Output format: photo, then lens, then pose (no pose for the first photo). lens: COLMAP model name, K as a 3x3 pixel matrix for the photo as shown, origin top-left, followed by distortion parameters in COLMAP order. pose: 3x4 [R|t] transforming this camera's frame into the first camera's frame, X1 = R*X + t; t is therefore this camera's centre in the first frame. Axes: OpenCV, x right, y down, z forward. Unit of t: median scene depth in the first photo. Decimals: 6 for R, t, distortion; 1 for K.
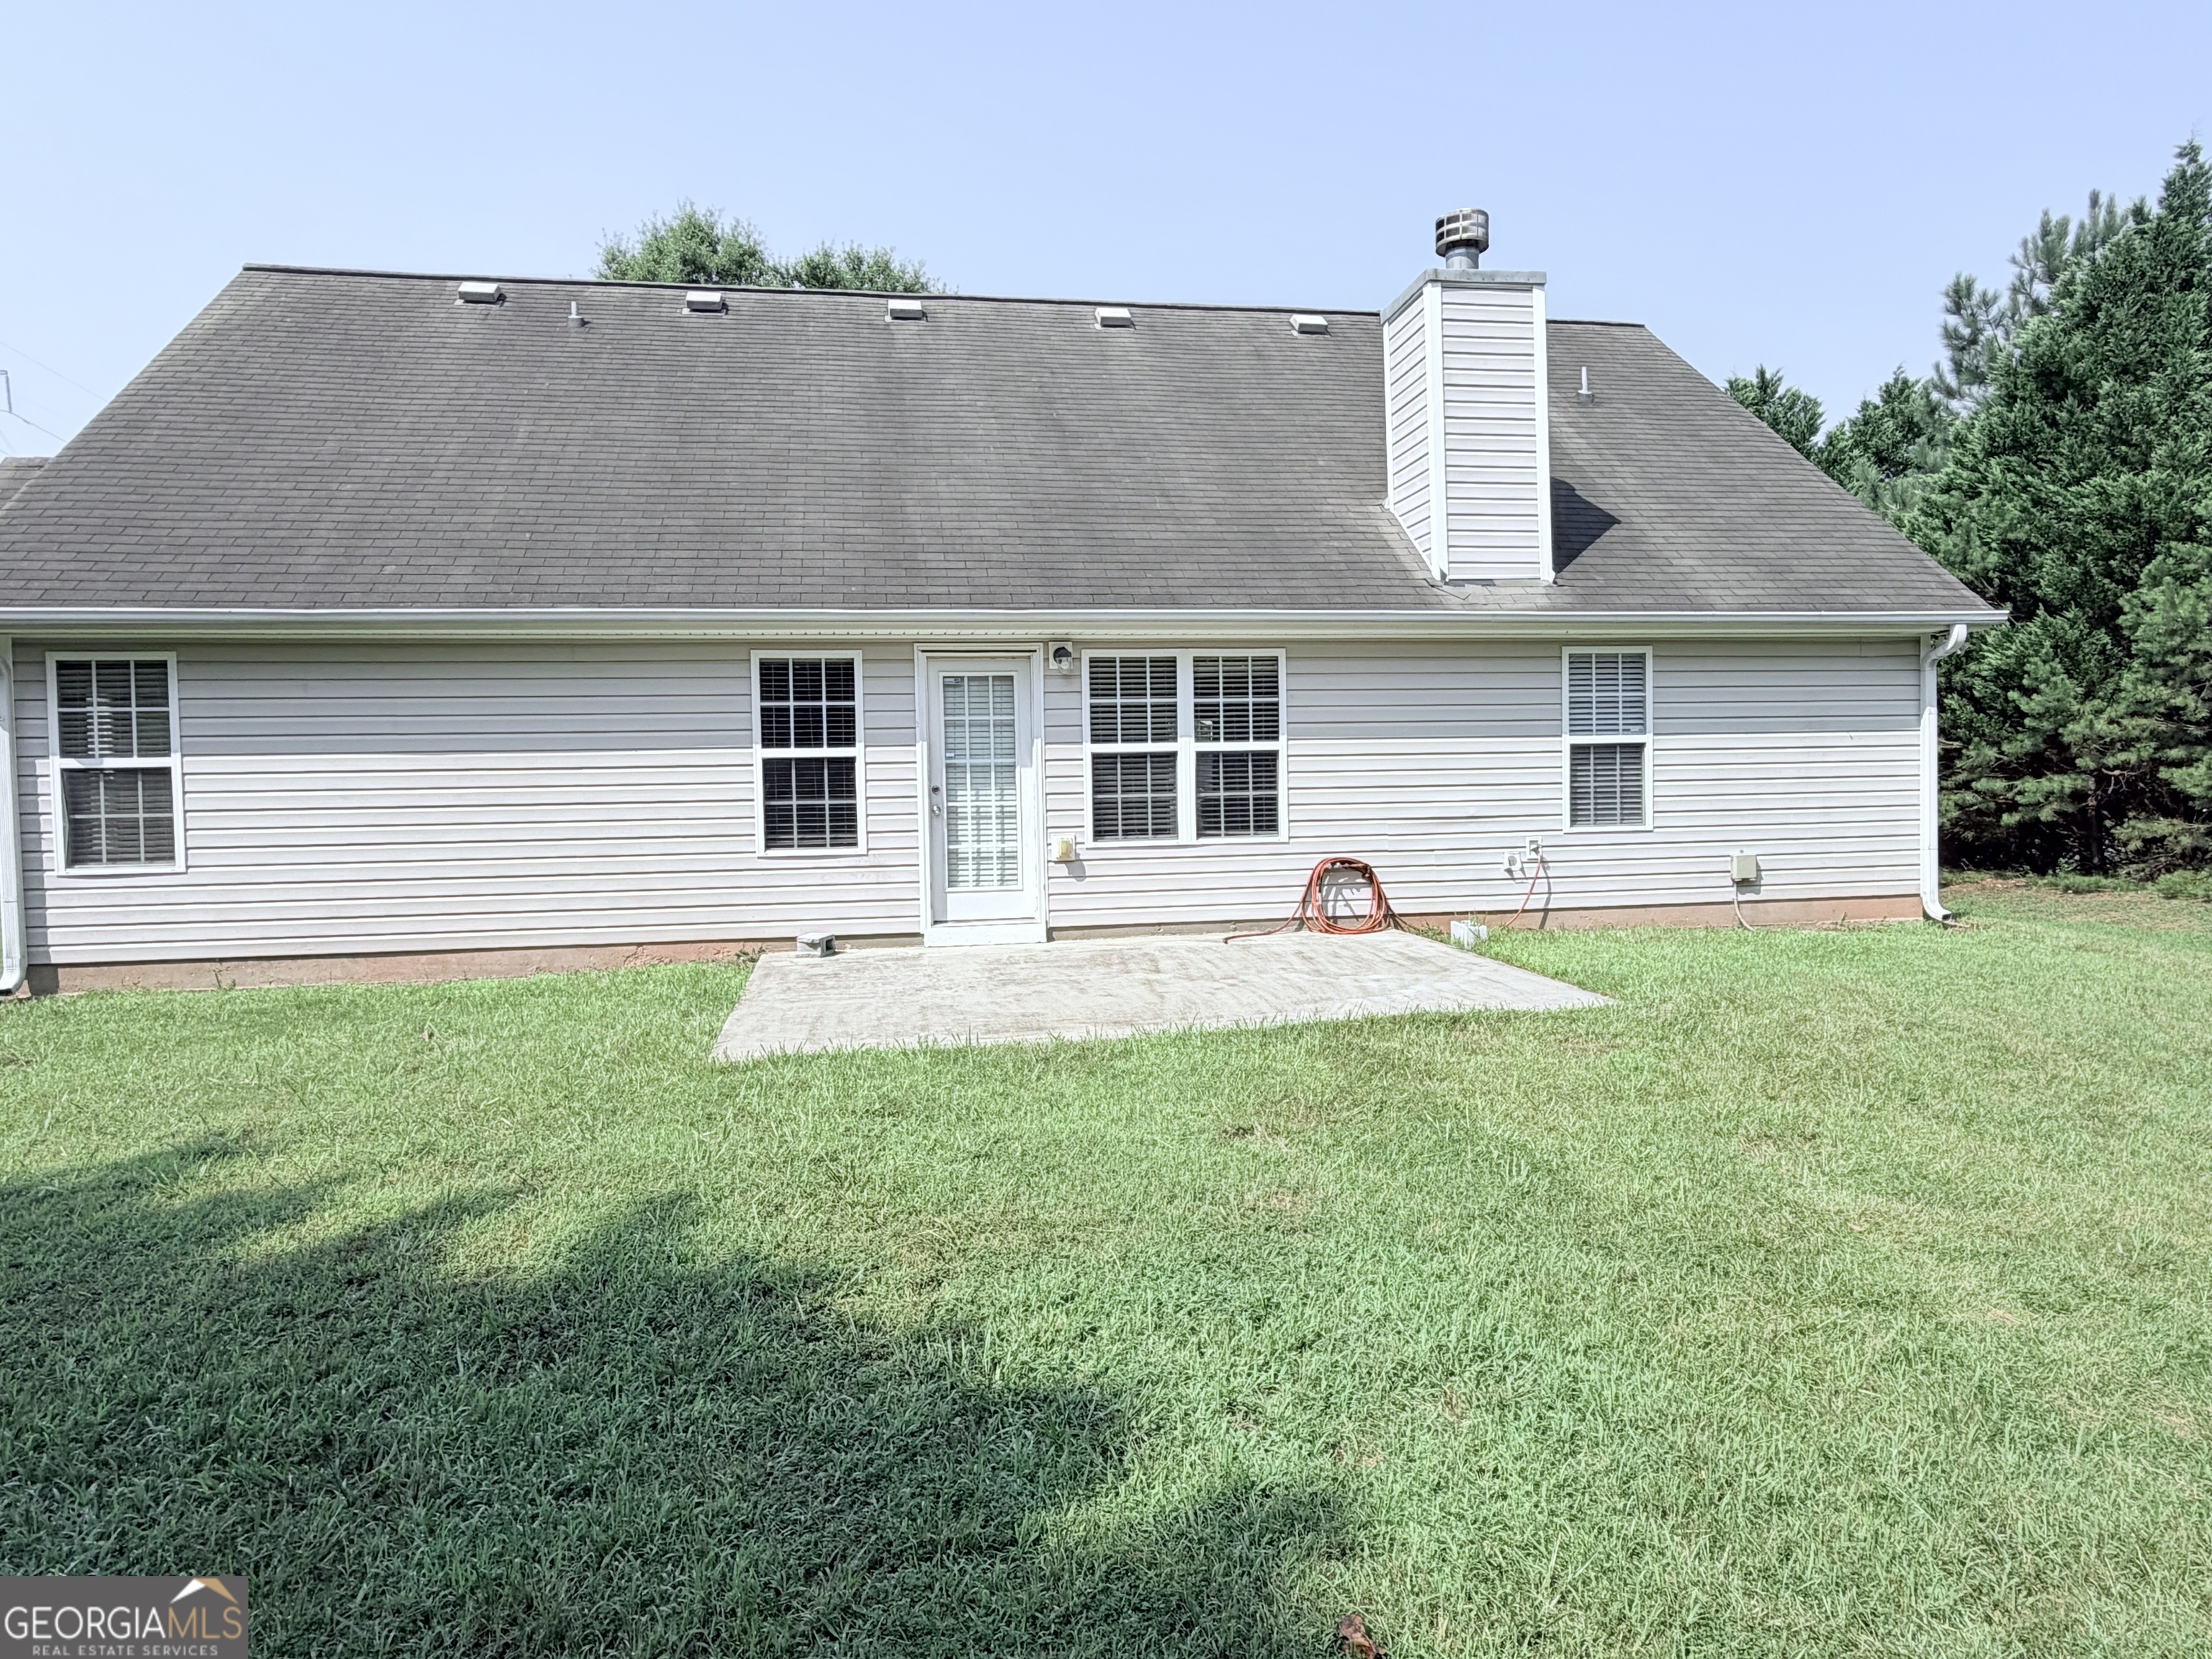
lens RADIAL K [[1347.4, 0, 1096.3], [0, 1347.4, 829.6], [0, 0, 1]] dist [0.000987, -0.000325]
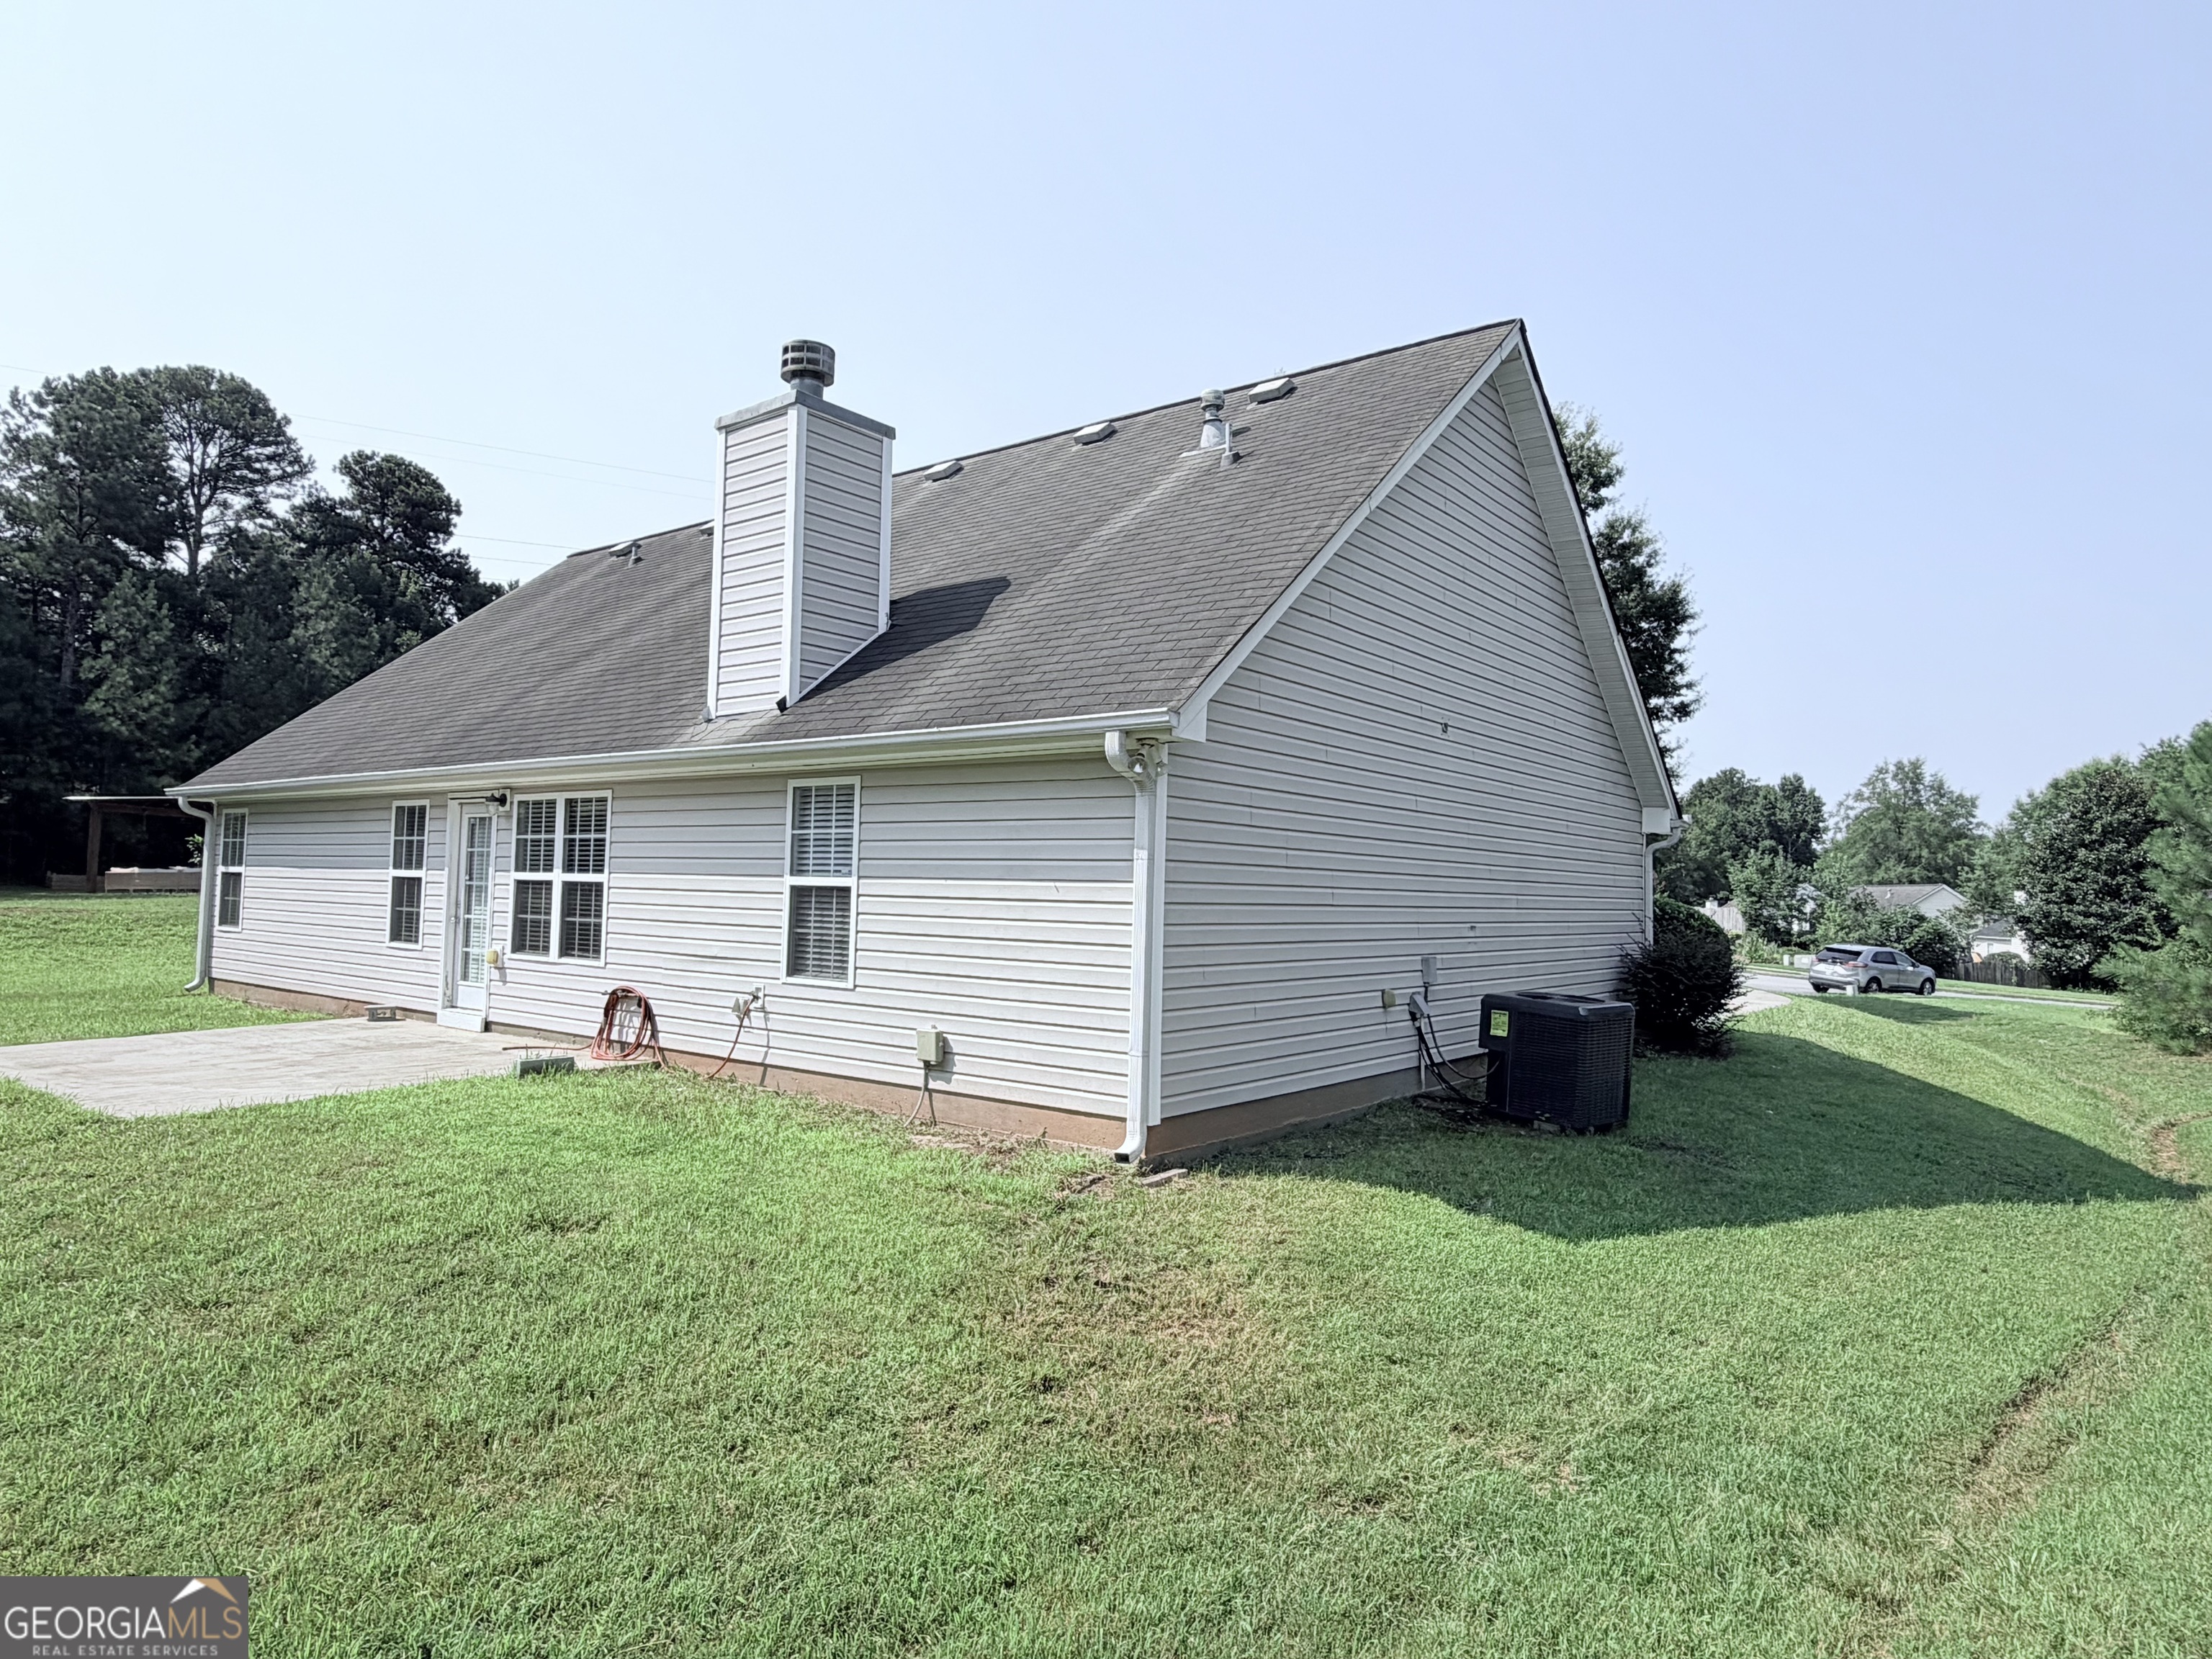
lens RADIAL K [[1347.4, 0, 1100.8], [0, 1347.4, 850.7], [0, 0, 1]] dist [0.000987, -0.000325]
pose [[0.668193, 0.009527, -0.743927, 1.302659], [-0.076989, 0.995435, -0.056403, -0.057377], [0.739994, 0.094962, 0.665876, 0.607841]]
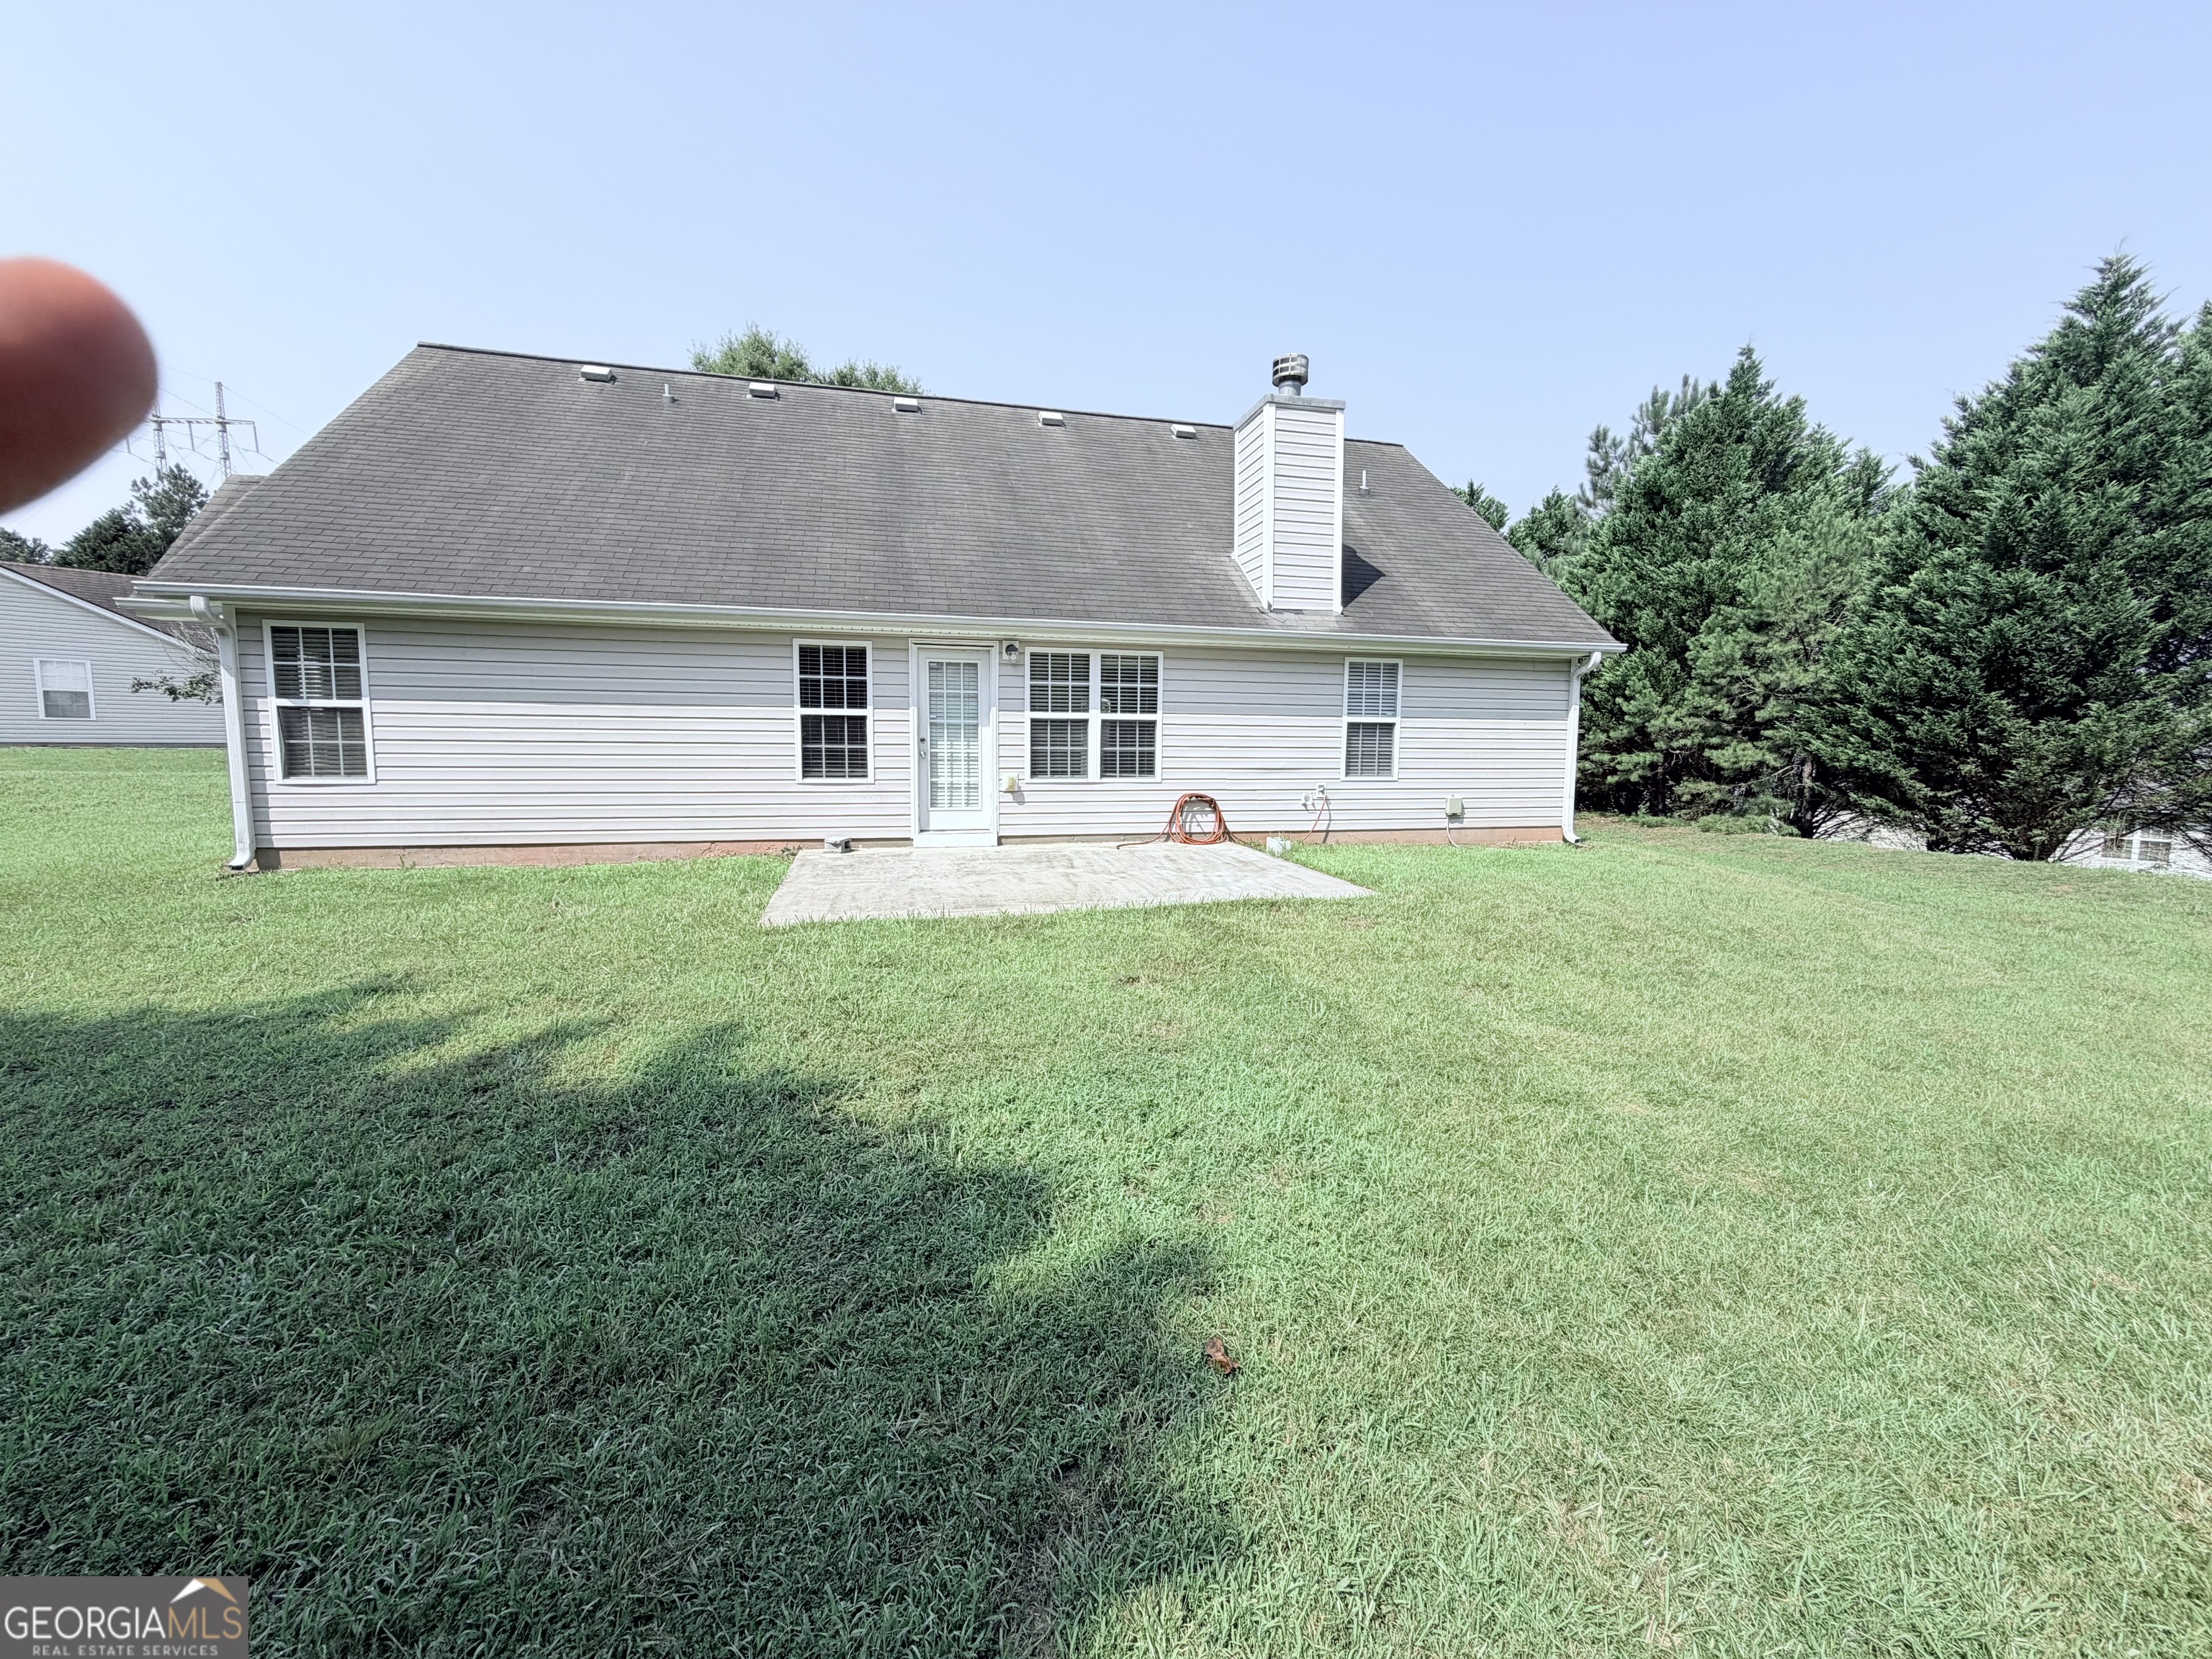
lens RADIAL K [[886.2, 0, 1102.4], [0, 886.2, 827.4], [0, 0, 1]] dist [-0.000941, 0.000126]
pose [[0.996410, 0.020981, 0.082016, -0.002243], [-0.026052, 0.997782, 0.061255, 0.000824], [-0.080548, -0.063171, 0.994747, 0.026770]]
